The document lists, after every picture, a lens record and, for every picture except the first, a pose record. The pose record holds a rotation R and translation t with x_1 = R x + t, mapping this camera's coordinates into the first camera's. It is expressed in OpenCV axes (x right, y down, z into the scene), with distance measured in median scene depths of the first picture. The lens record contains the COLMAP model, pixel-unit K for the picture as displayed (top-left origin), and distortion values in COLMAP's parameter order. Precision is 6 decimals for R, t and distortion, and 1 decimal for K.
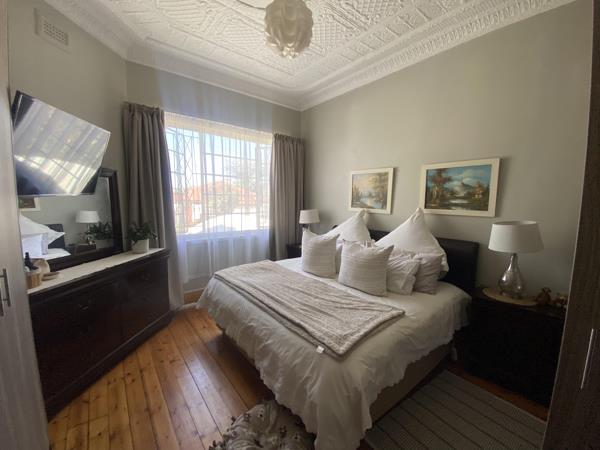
lens RADIAL K [[235.5, 0, 300.0], [0, 235.5, 225.0], [0, 0, 1]] dist [0.002451, -0.015231]
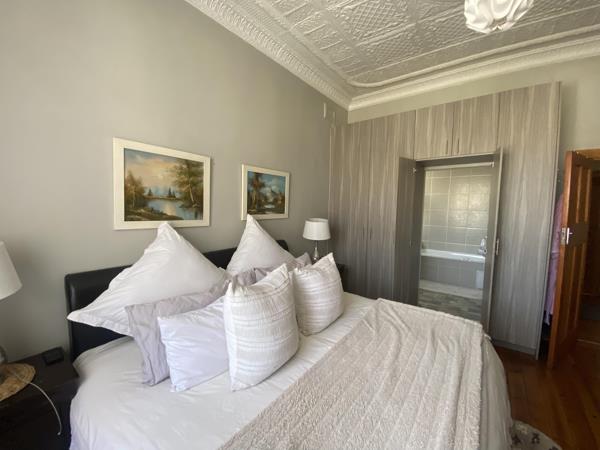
lens RADIAL K [[235.5, 0, 300.0], [0, 235.5, 225.0], [0, 0, 1]] dist [0.002451, -0.015231]
pose [[-0.225851, -0.091120, 0.969891, -0.391559], [0.090759, 0.989317, 0.114079, -0.119280], [-0.969925, 0.113791, -0.215168, 1.042428]]
